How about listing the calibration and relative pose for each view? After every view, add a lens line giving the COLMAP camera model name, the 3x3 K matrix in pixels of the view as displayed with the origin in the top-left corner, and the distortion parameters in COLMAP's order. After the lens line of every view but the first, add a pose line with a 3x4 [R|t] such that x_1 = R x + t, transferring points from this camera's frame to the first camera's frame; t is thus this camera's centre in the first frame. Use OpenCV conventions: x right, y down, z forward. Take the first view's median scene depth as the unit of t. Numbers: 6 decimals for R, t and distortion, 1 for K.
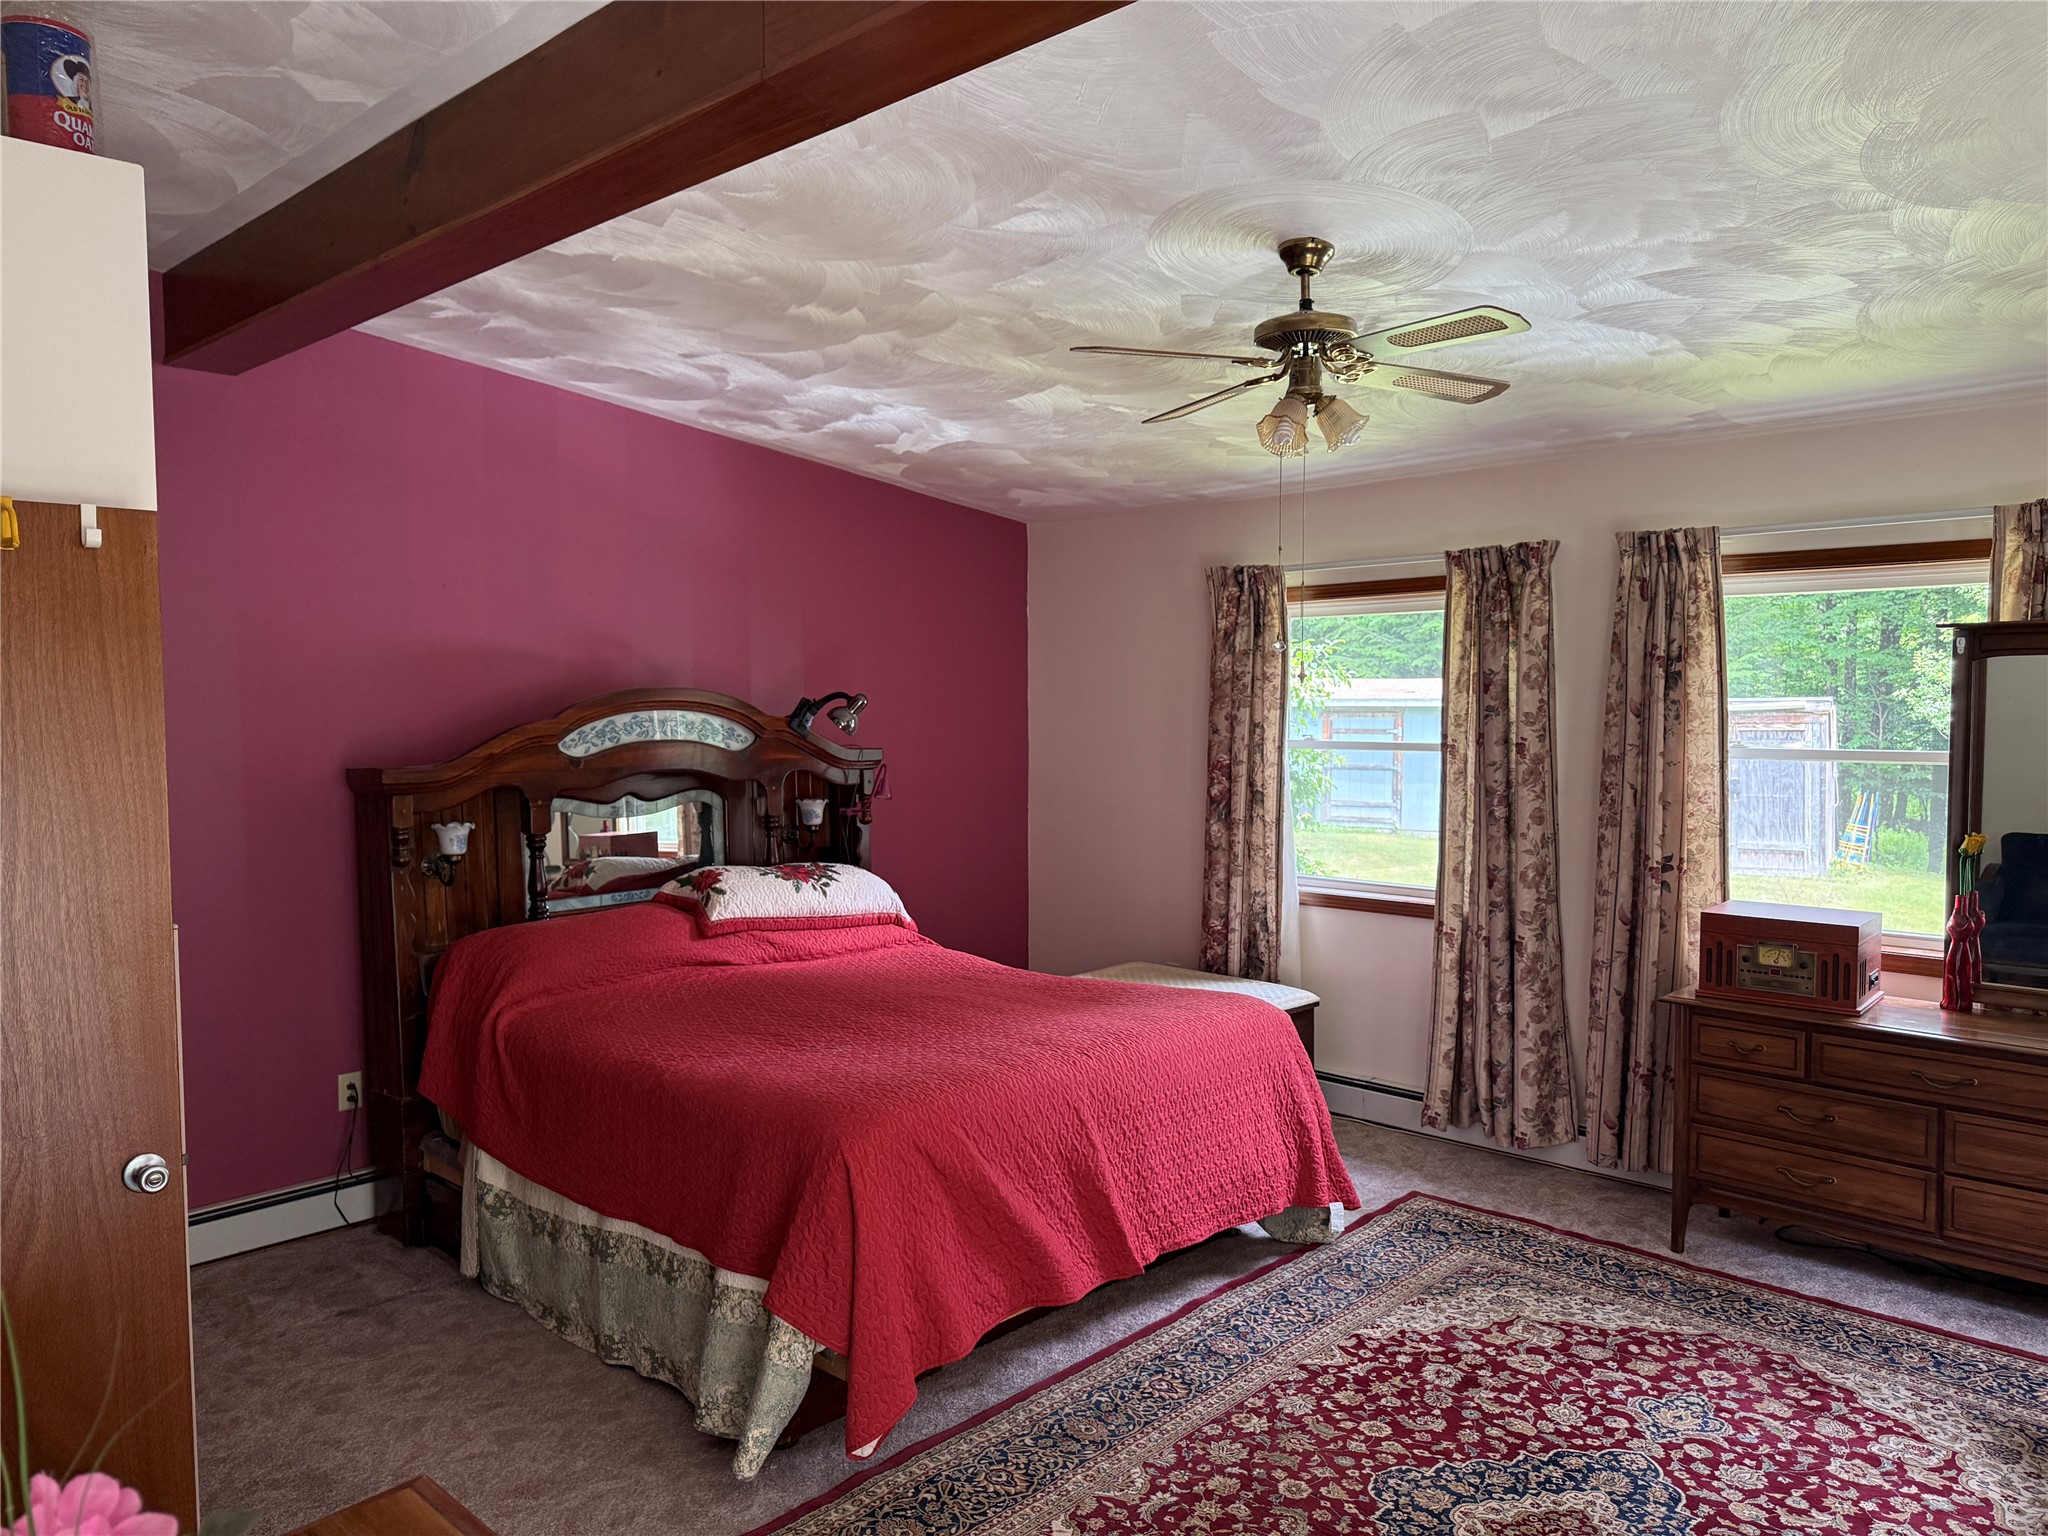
lens RADIAL K [[1434.1, 0, 1075.6], [0, 1434.1, 816.0], [0, 0, 1]] dist [0.062967, -0.073041]
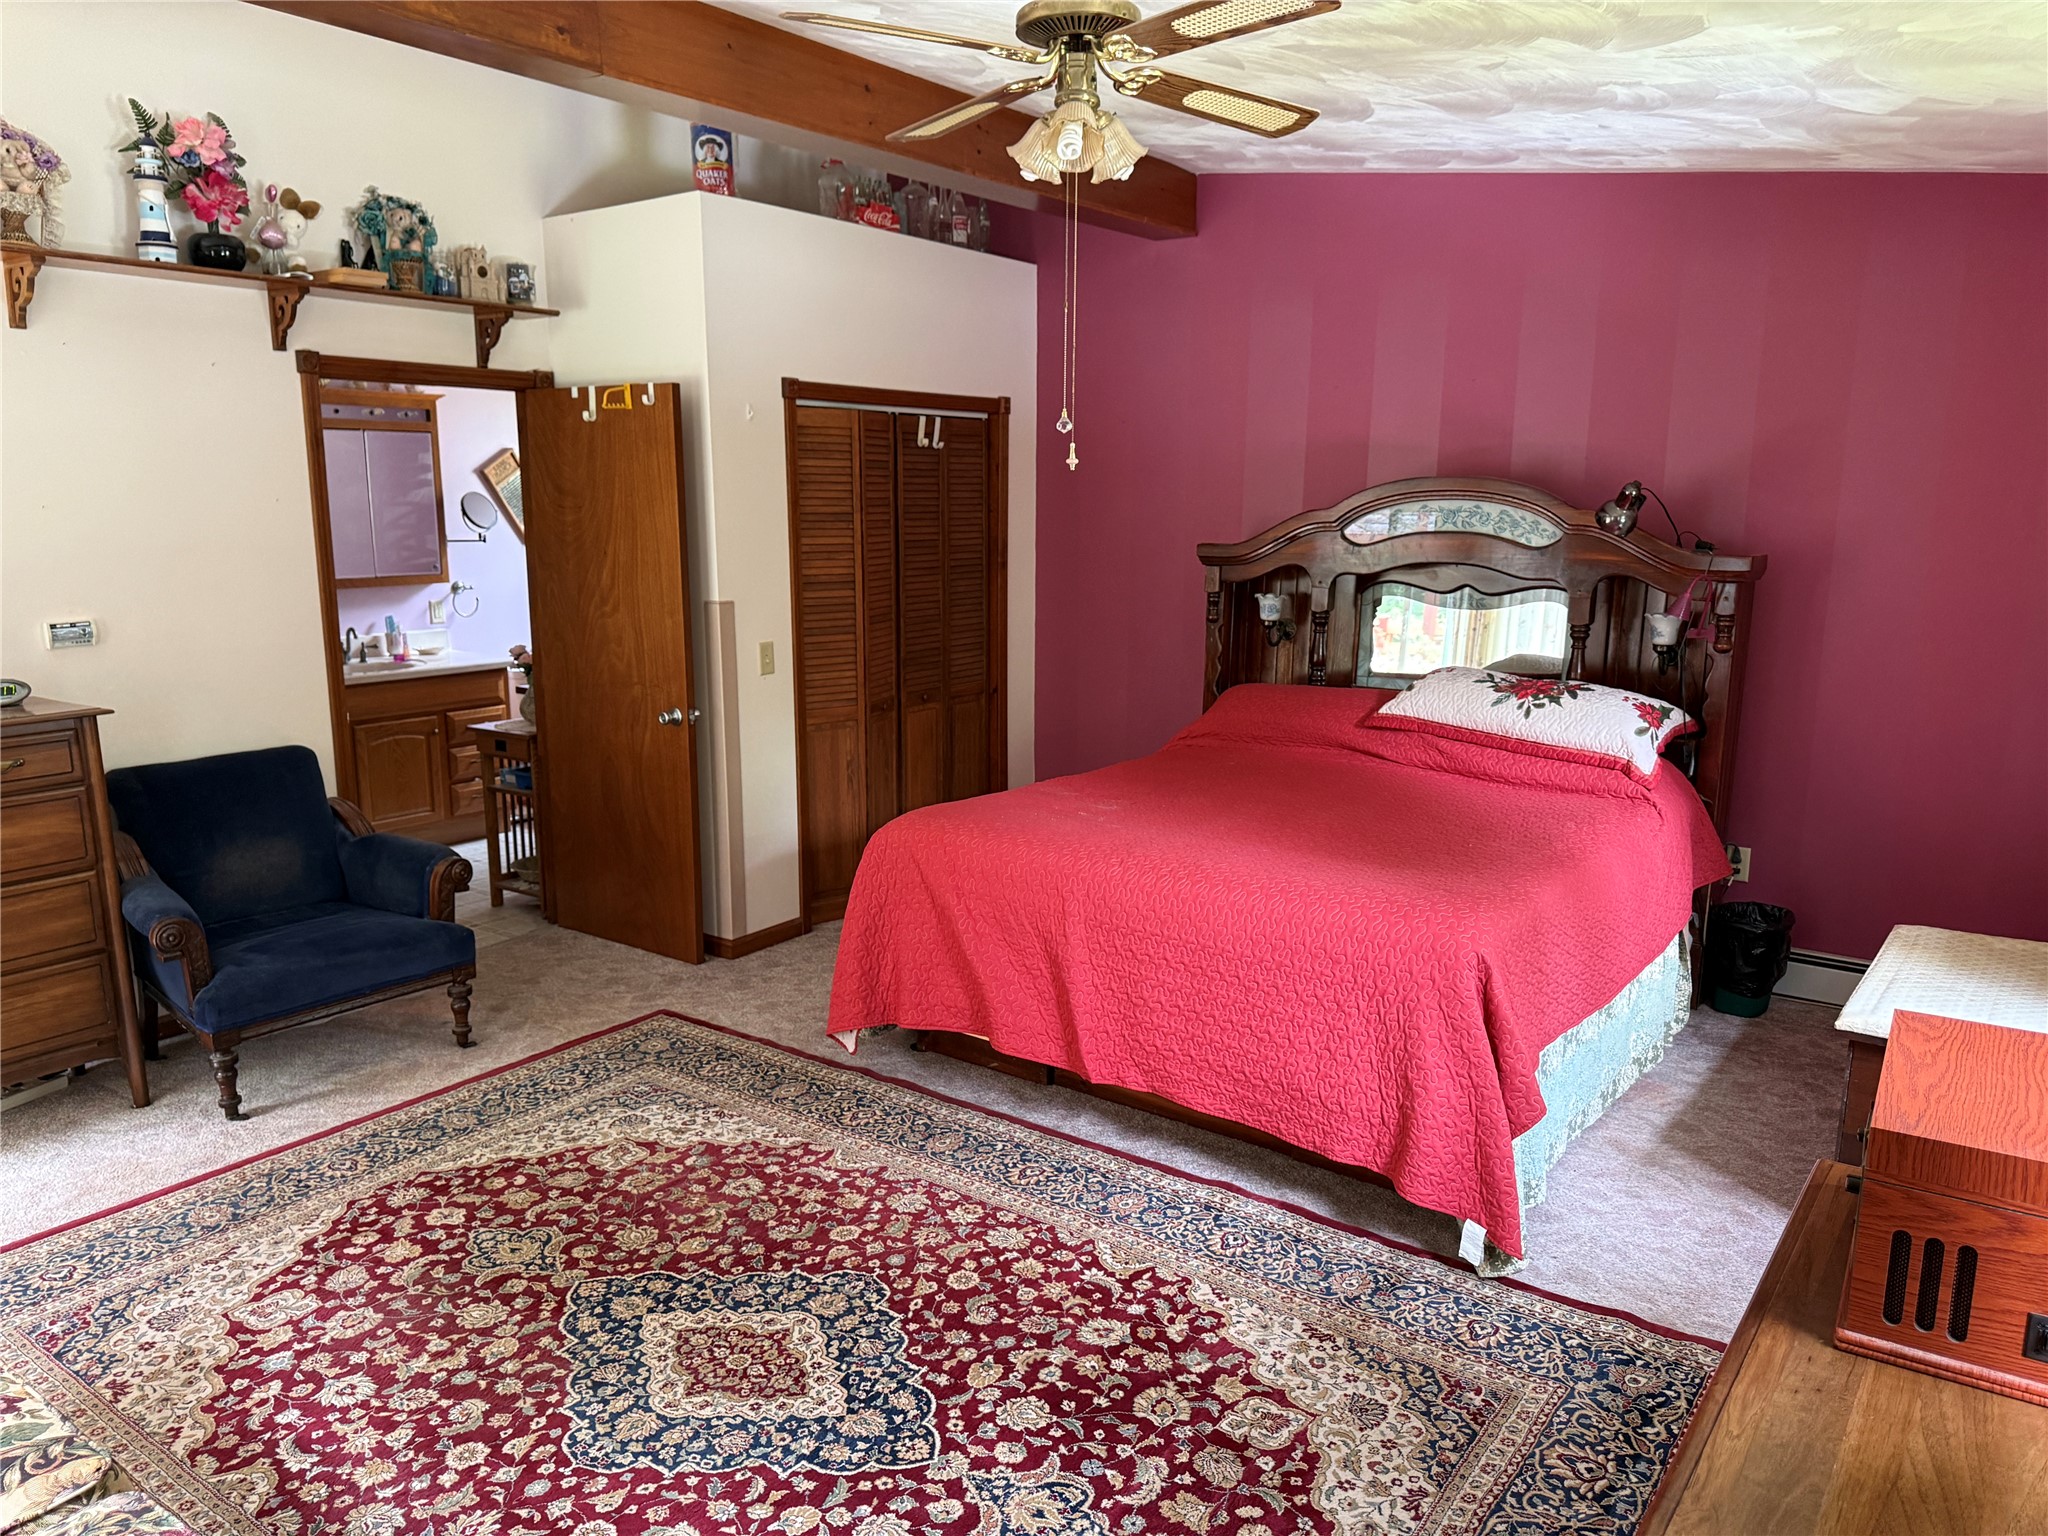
lens RADIAL K [[1434.1, 0, 1022.7], [0, 1434.1, 765.6], [0, 0, 1]] dist [0.062967, -0.073041]
pose [[0.128428, 0.205761, -0.970139, 1.022294], [-0.087965, 0.976747, 0.195517, -0.093990], [0.987810, 0.060228, 0.143541, 0.845841]]
